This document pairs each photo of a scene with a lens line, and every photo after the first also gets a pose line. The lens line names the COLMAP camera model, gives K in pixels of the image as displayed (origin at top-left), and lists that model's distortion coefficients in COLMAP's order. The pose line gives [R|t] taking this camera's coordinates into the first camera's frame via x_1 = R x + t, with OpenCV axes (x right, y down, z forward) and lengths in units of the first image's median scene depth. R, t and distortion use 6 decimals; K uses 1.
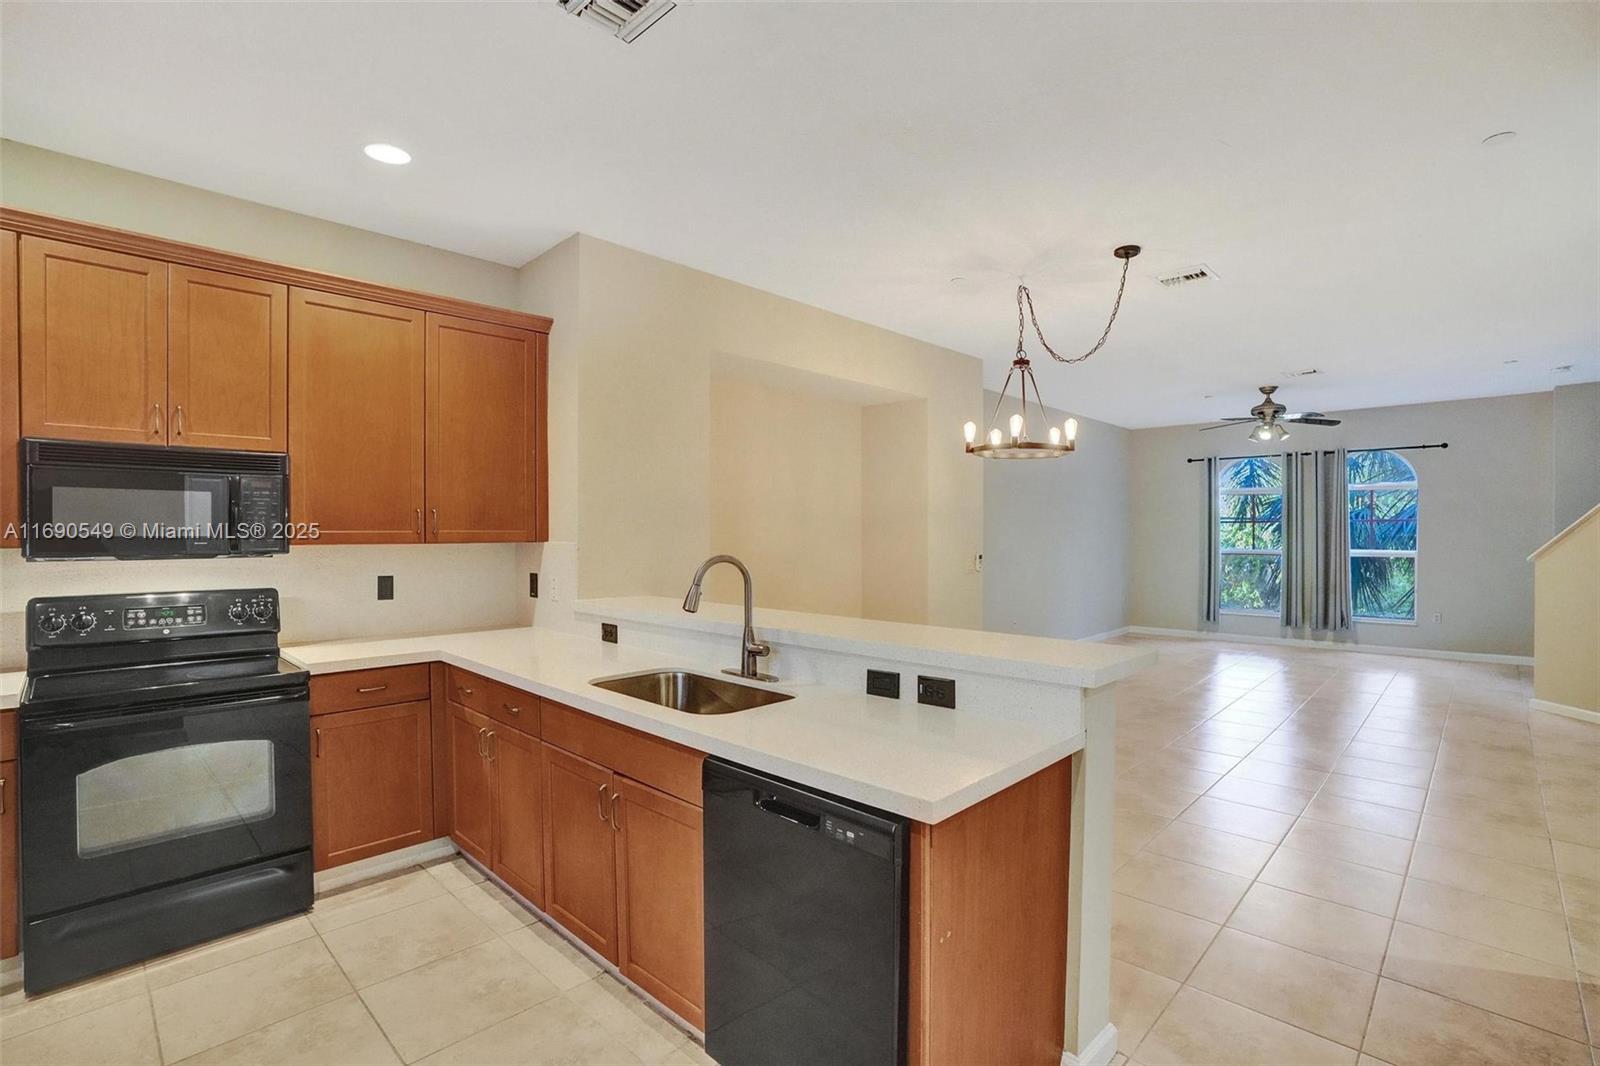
lens RADIAL K [[745.6, 0, 805.5], [0, 745.6, 530.5], [0, 0, 1]] dist [-0.064690, 0.023455]
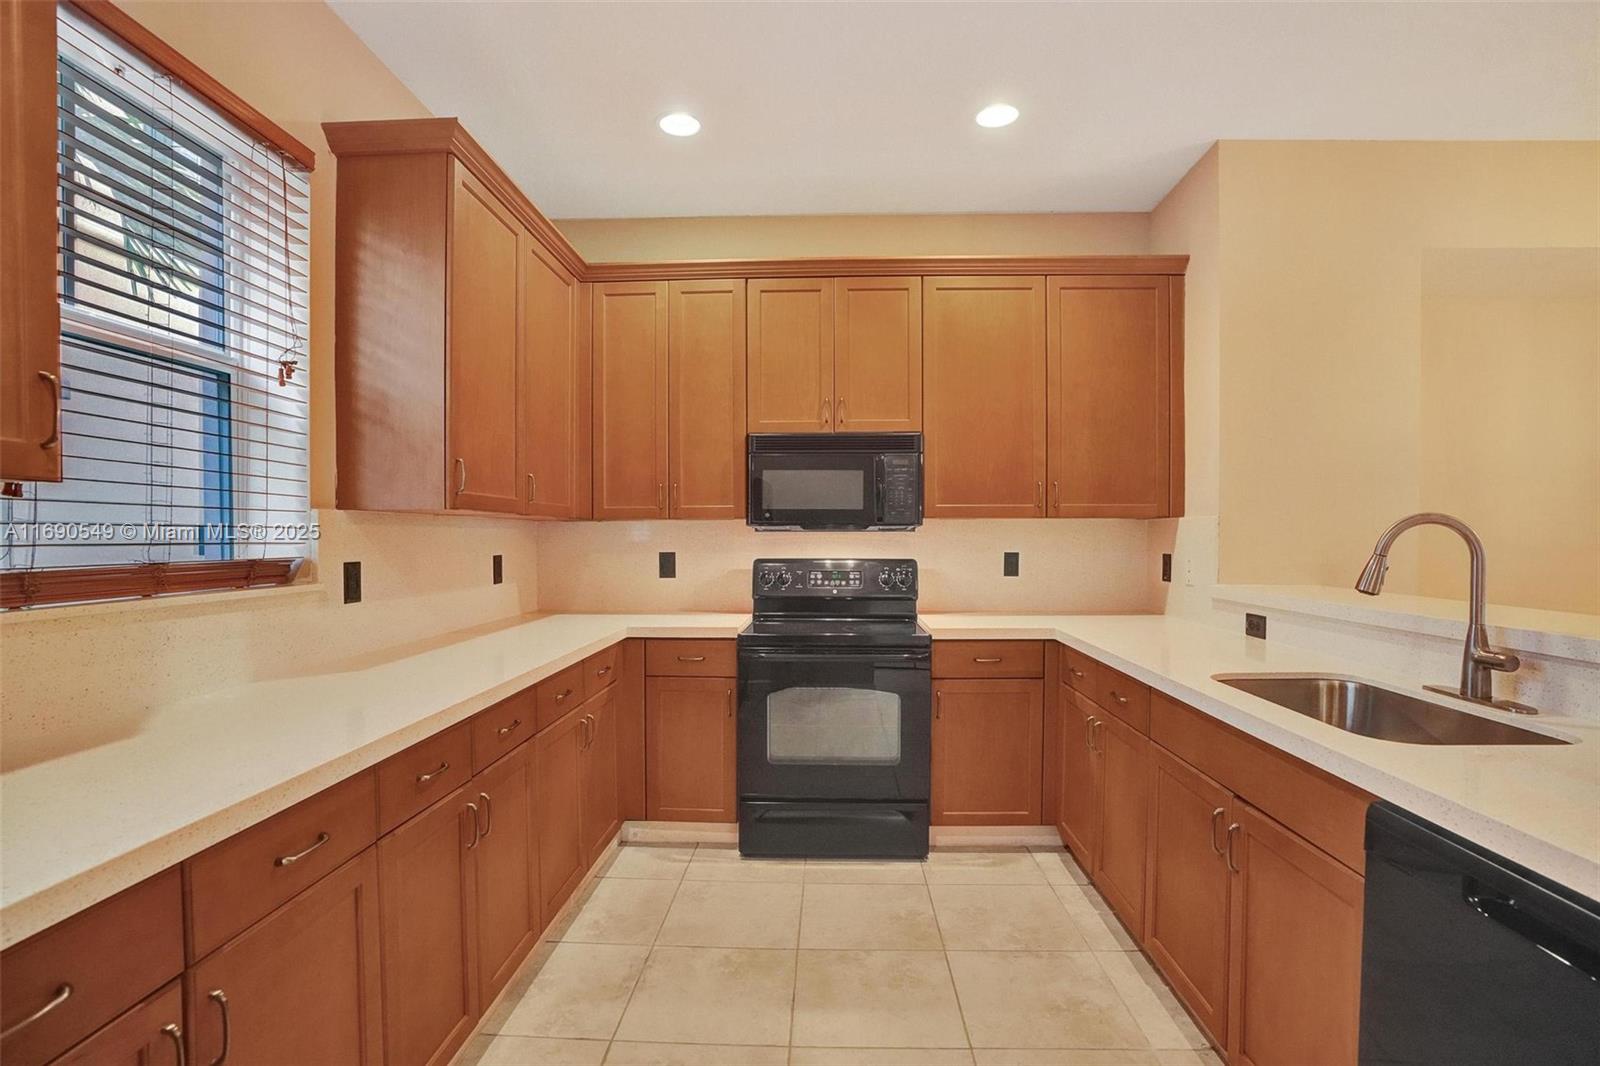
lens RADIAL K [[762.0, 0, 801.8], [0, 762.0, 554.5], [0, 0, 1]] dist [-0.066668, 0.031153]
pose [[0.665524, 0.019179, -0.746130, 0.007427], [0.002537, 0.999606, 0.027957, 0.042973], [0.746372, -0.020499, 0.665213, 0.121623]]
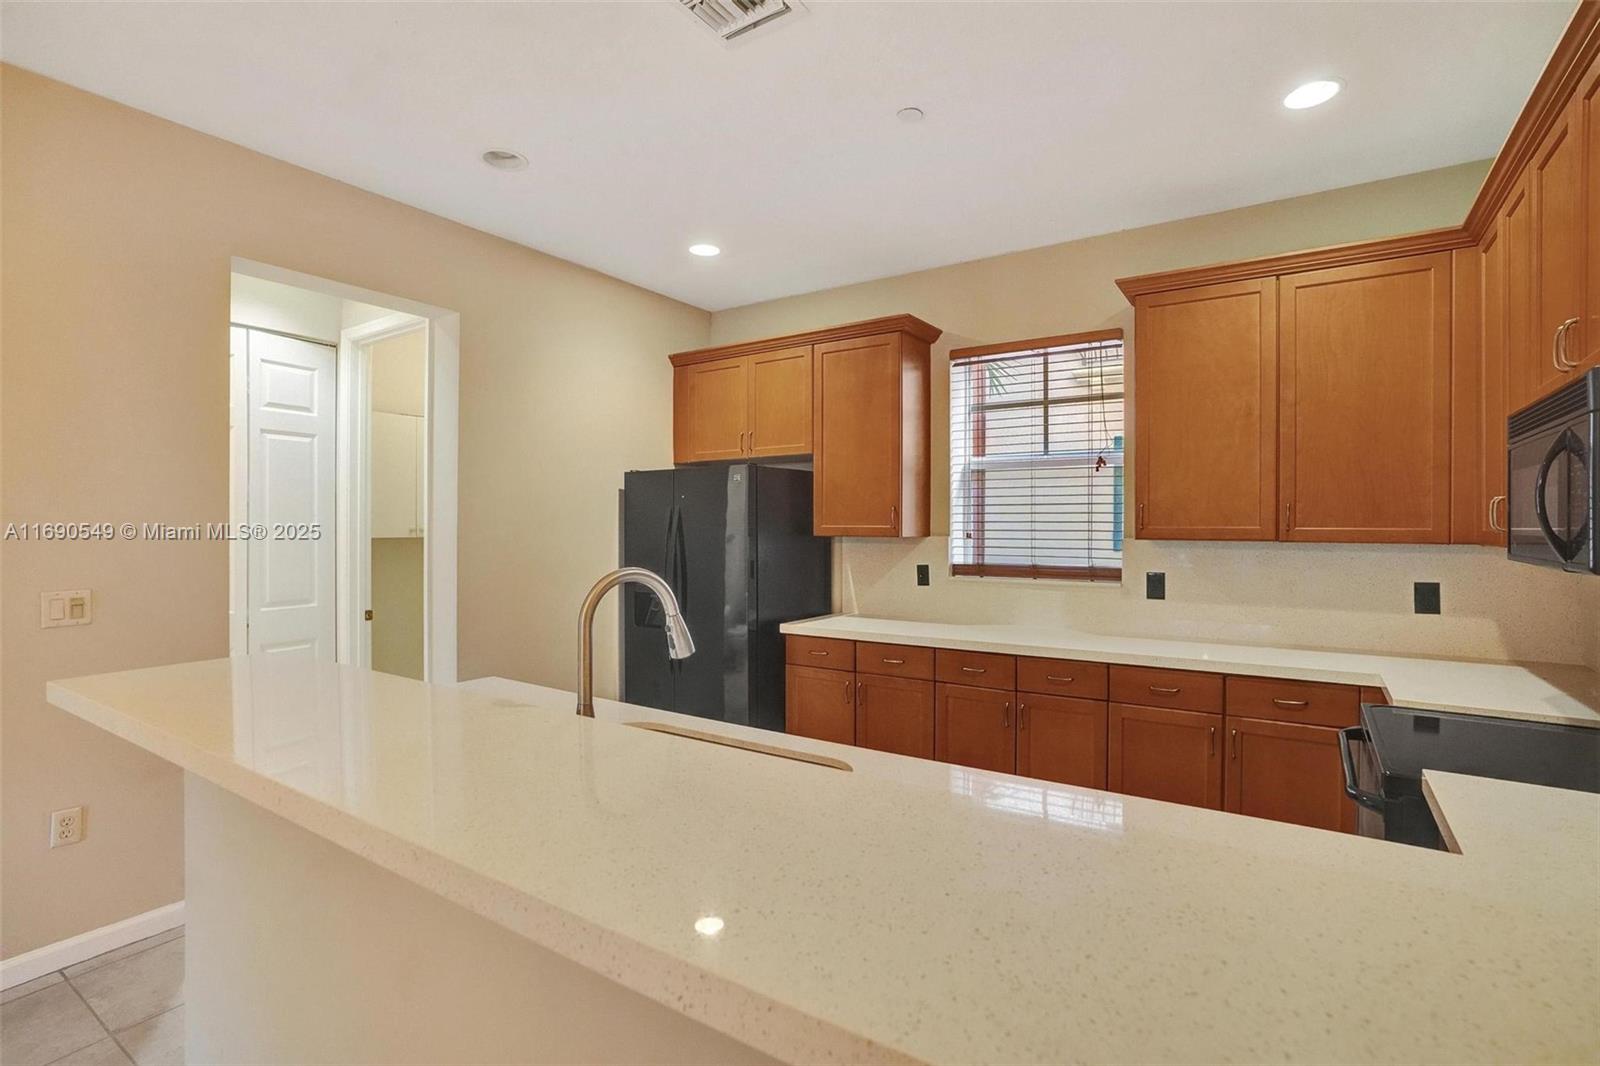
lens RADIAL K [[779.5, 0, 799.3], [0, 779.5, 537.9], [0, 0, 1]] dist [-0.041971, 0.028254]
pose [[-0.983556, 0.001876, -0.180591, -0.106453], [-0.000275, 0.999929, 0.011887, 0.000571], [0.180601, 0.011742, -0.983486, 1.413303]]
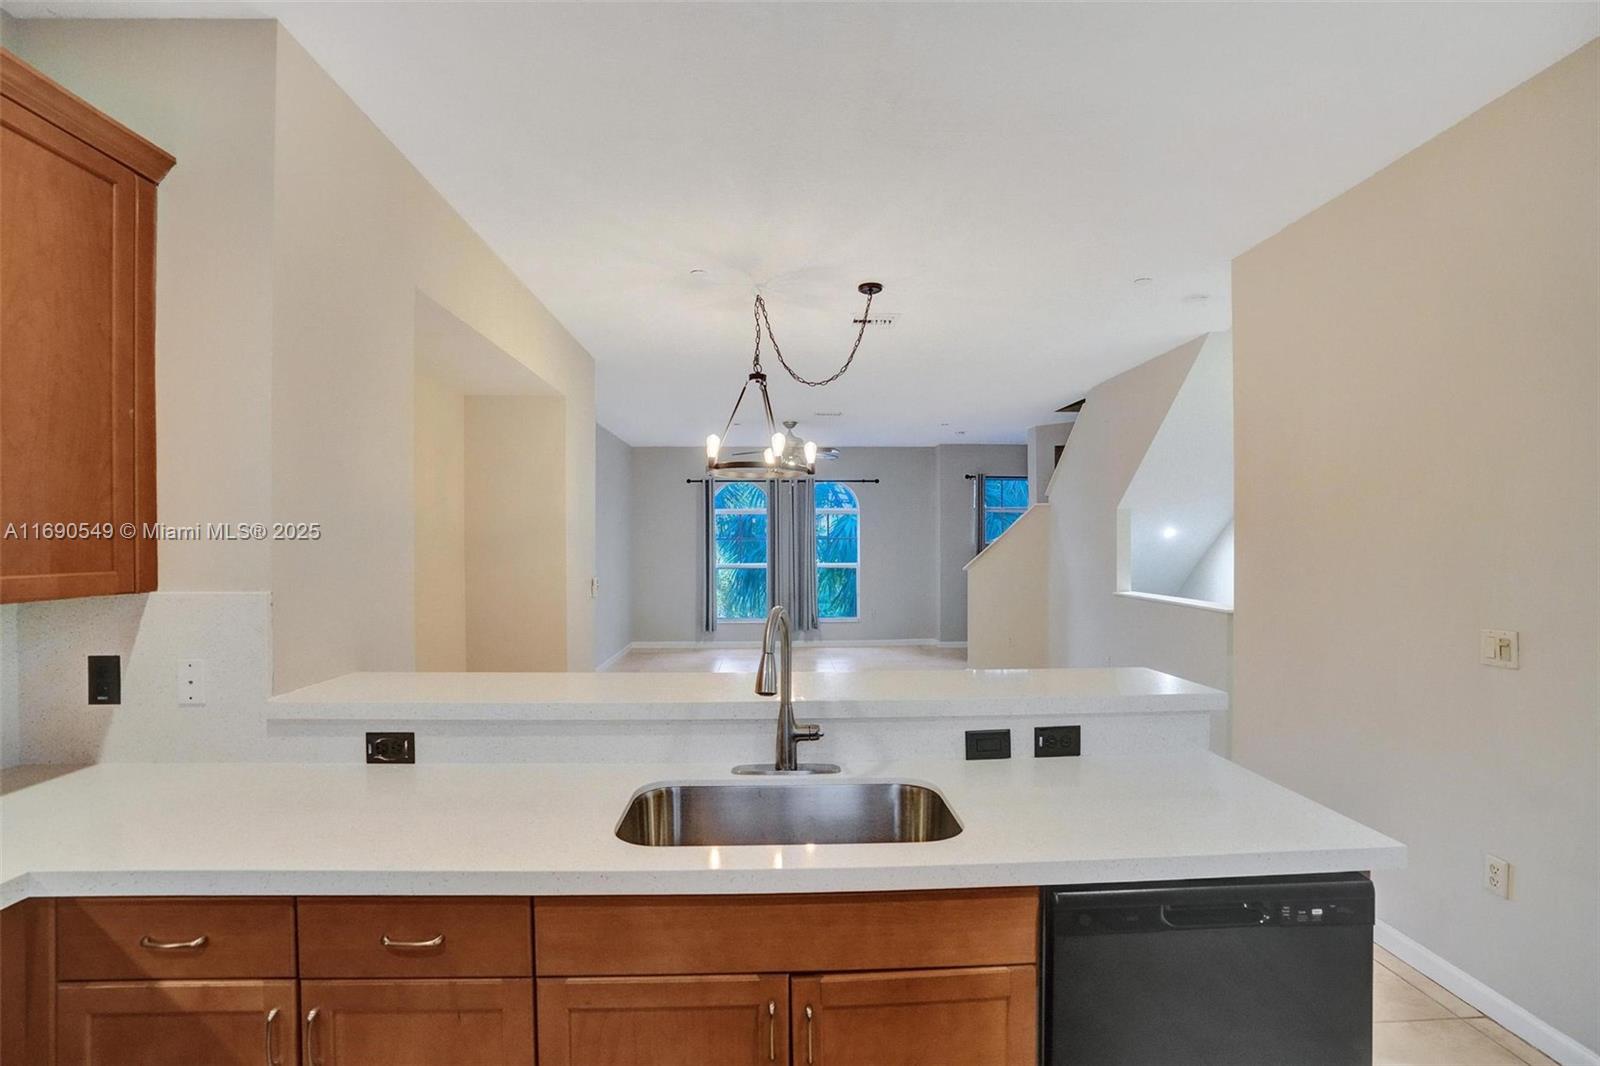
lens RADIAL K [[757.7, 0, 803.7], [0, 757.7, 549.2], [0, 0, 1]] dist [-0.067006, 0.025969]
pose [[0.689202, -0.007847, 0.724526, -0.520288], [0.001915, 0.999958, 0.009009, -0.023498], [-0.724566, -0.004821, 0.689188, 0.423644]]
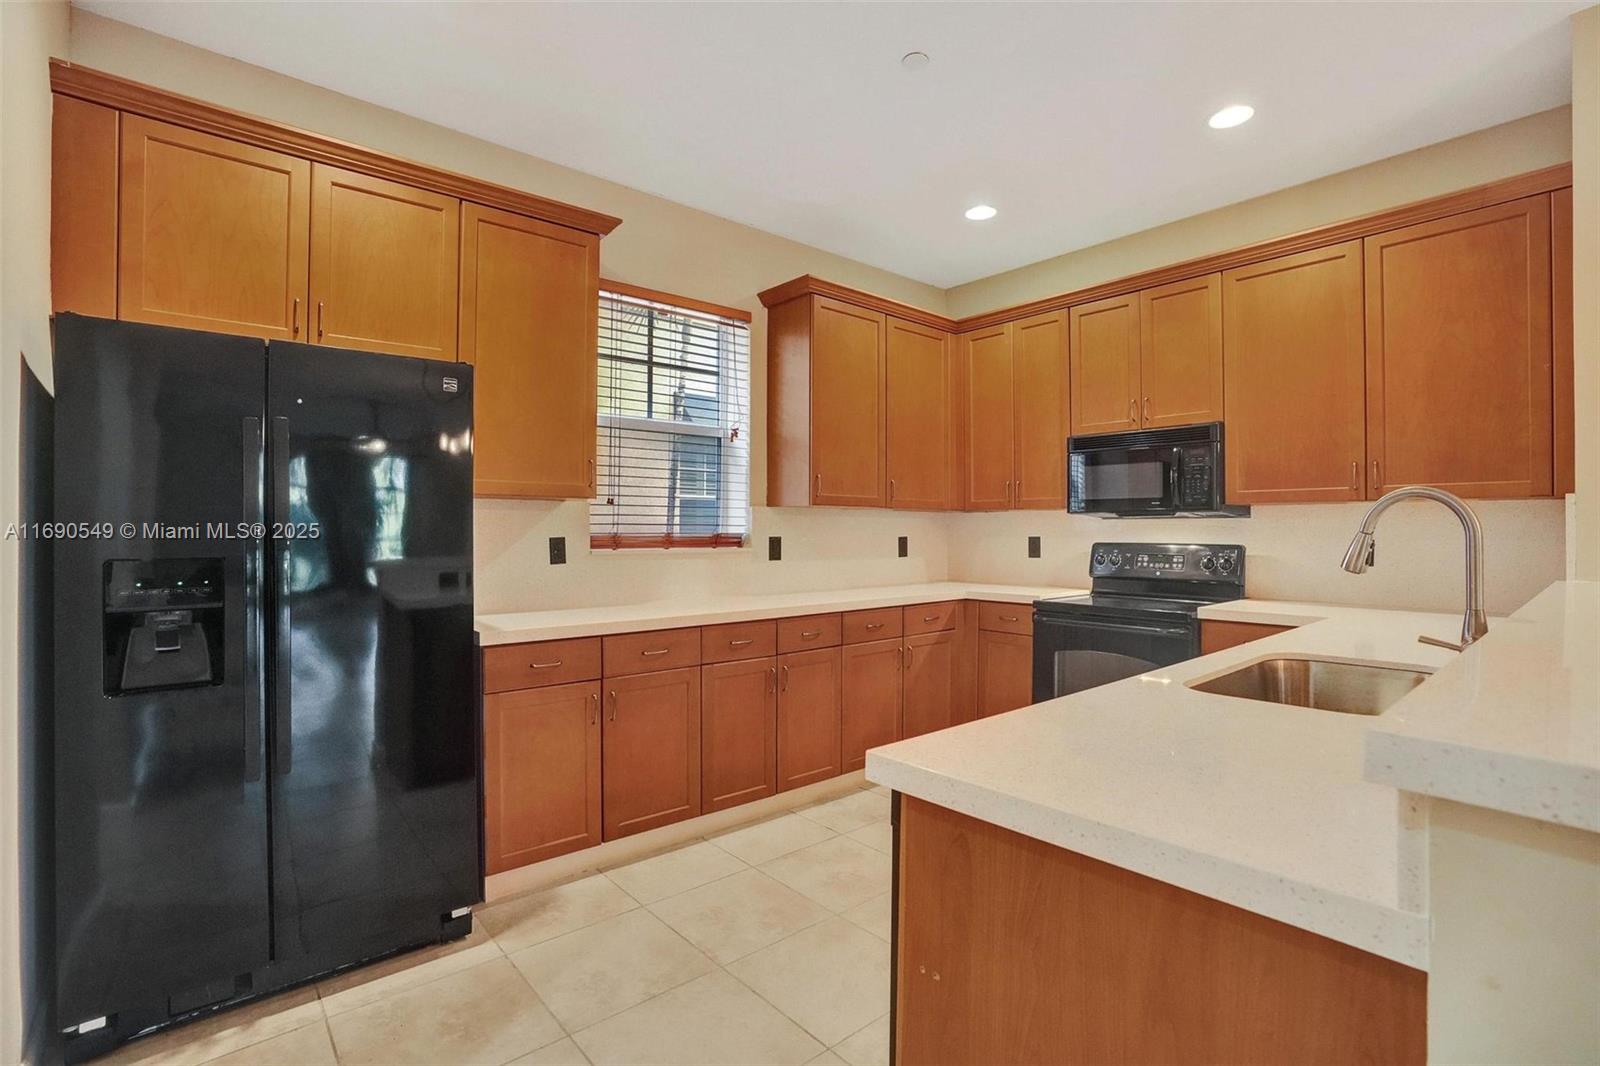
lens RADIAL K [[745.6, 0, 805.5], [0, 745.6, 530.5], [0, 0, 1]] dist [-0.064690, 0.023455]
pose [[-0.080951, 0.000584, -0.996718, 0.459464], [0.002261, 0.999997, 0.000403, 0.059704], [0.996715, -0.002221, -0.080952, 0.457746]]
